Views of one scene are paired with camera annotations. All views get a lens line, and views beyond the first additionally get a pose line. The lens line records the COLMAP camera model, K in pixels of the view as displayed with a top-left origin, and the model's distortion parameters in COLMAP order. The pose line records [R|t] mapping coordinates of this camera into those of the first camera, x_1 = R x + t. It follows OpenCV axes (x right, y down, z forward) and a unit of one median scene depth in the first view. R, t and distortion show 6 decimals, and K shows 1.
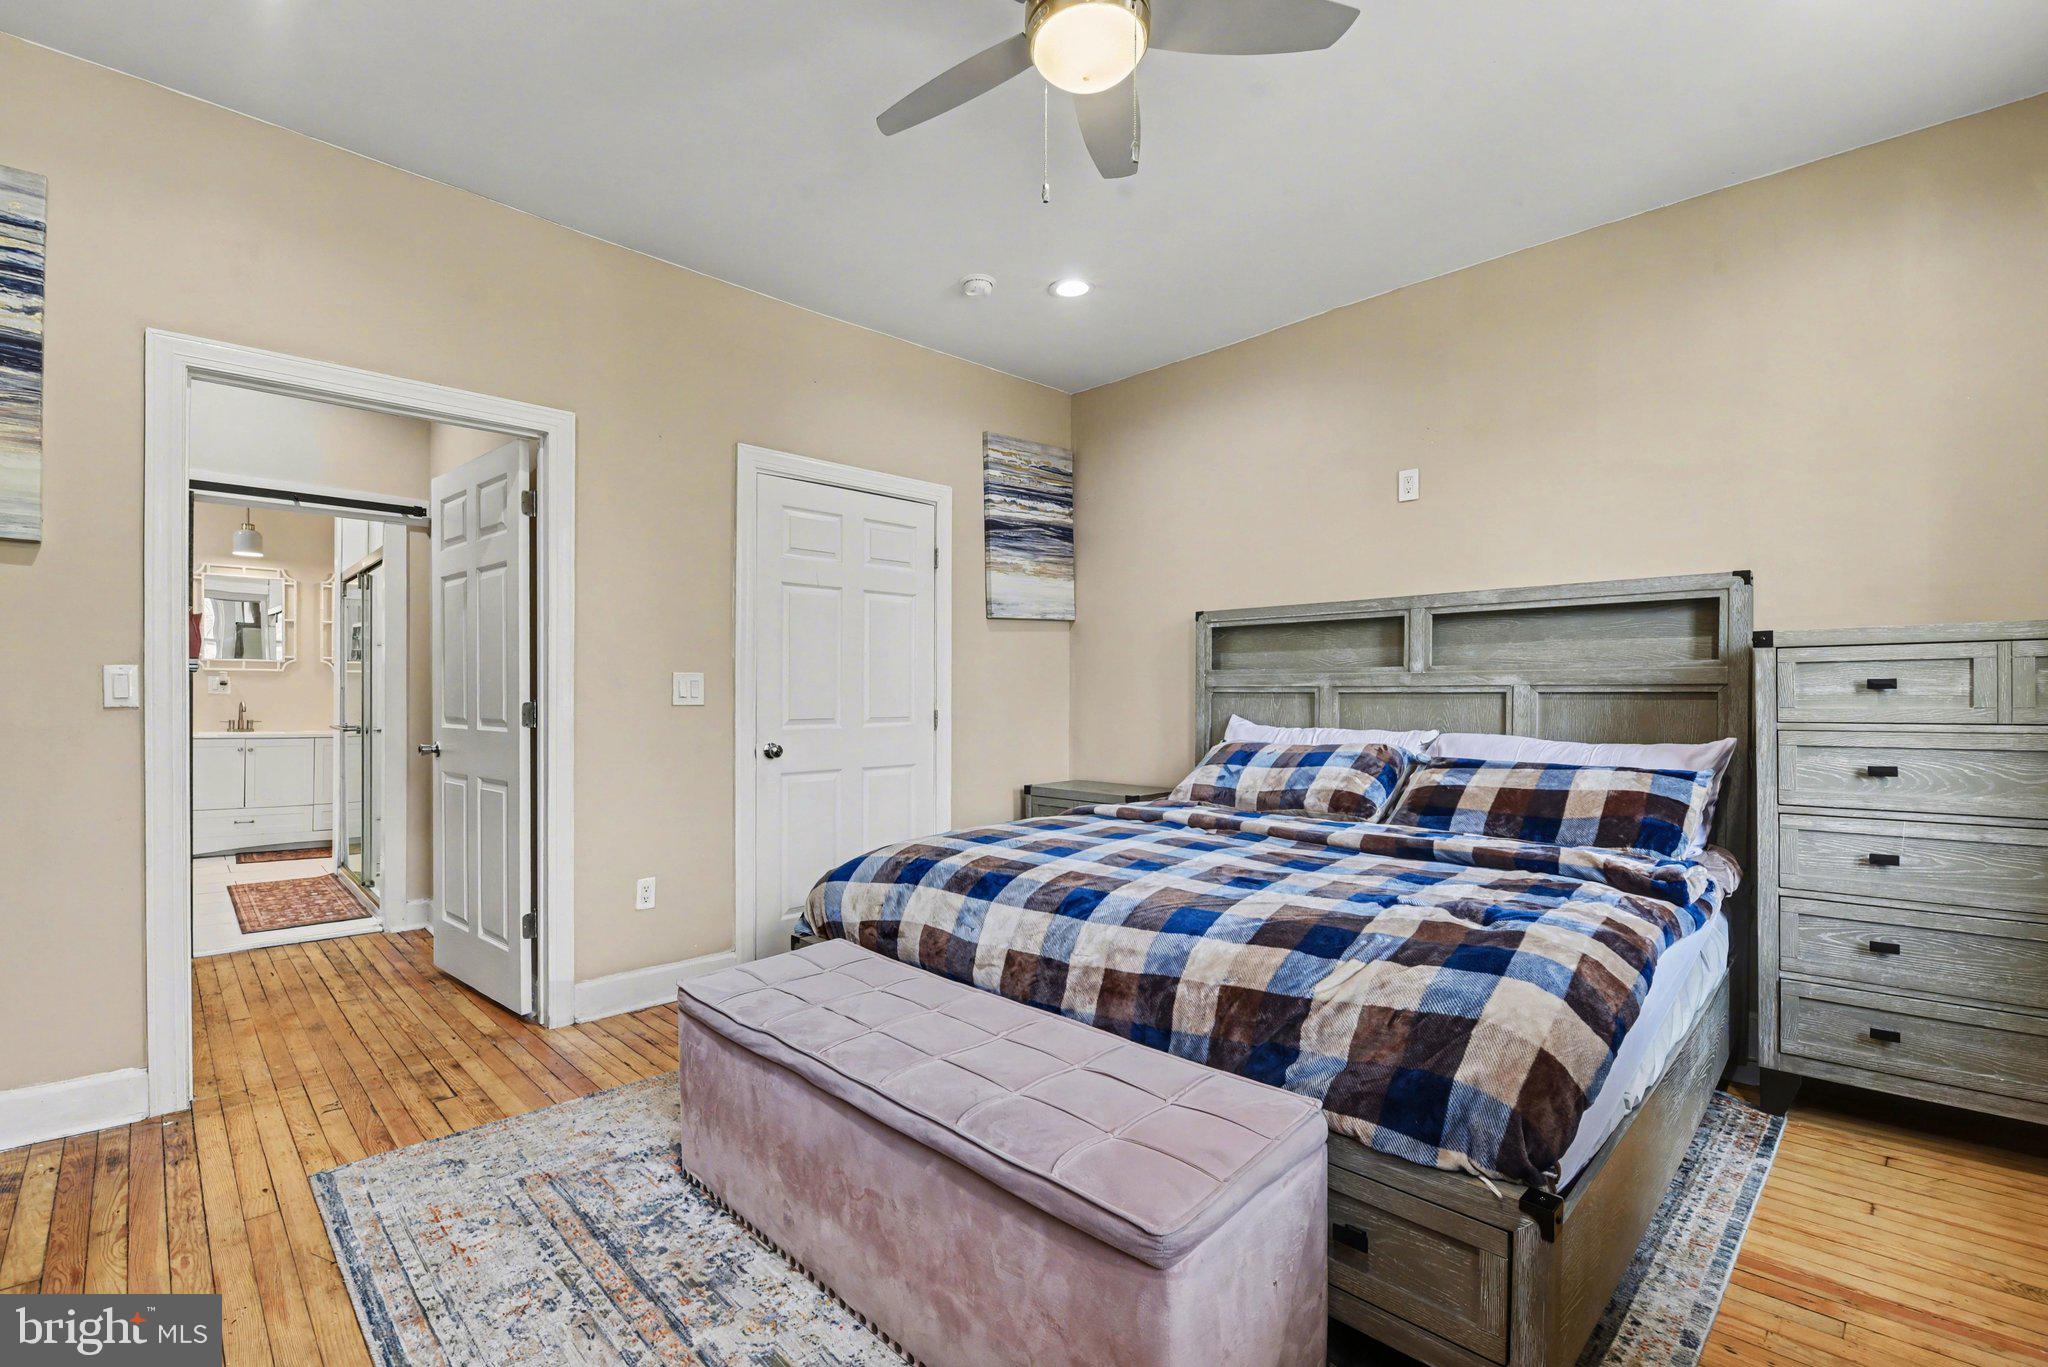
lens RADIAL K [[900.3, 0, 1028.7], [0, 900.3, 690.8], [0, 0, 1]] dist [-0.019120, -0.000311]
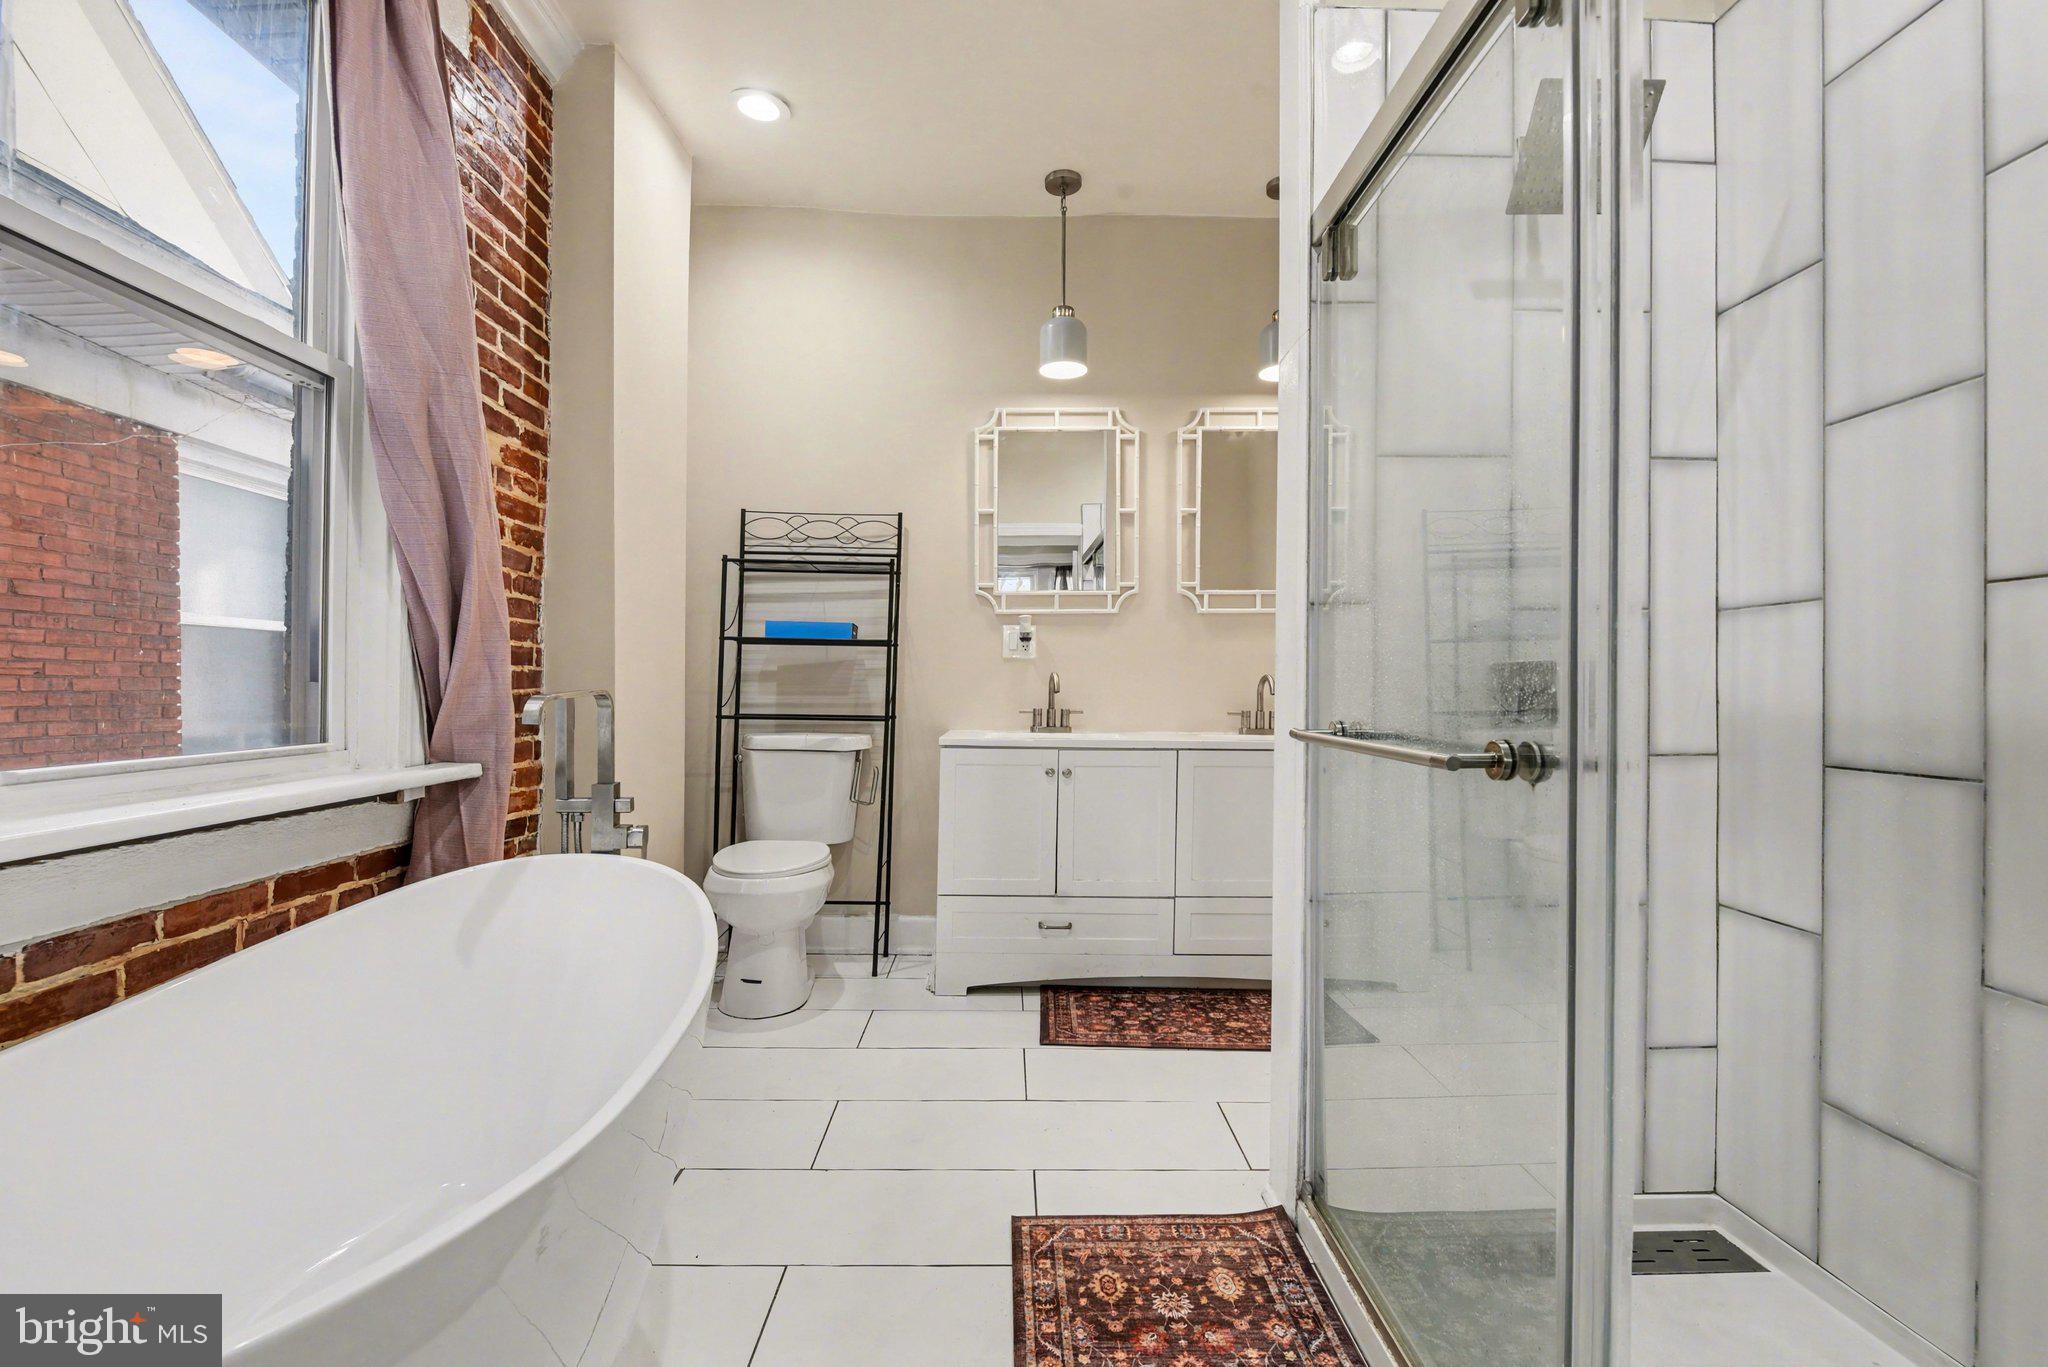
lens RADIAL K [[900.3, 0, 1022.3], [0, 900.3, 696.1], [0, 0, 1]] dist [-0.019120, -0.000311]
pose [[0.723691, -0.000451, -0.690124, -0.545362], [-0.003549, 0.999984, -0.004375, 0.028060], [0.690115, 0.005615, 0.723678, 0.616080]]
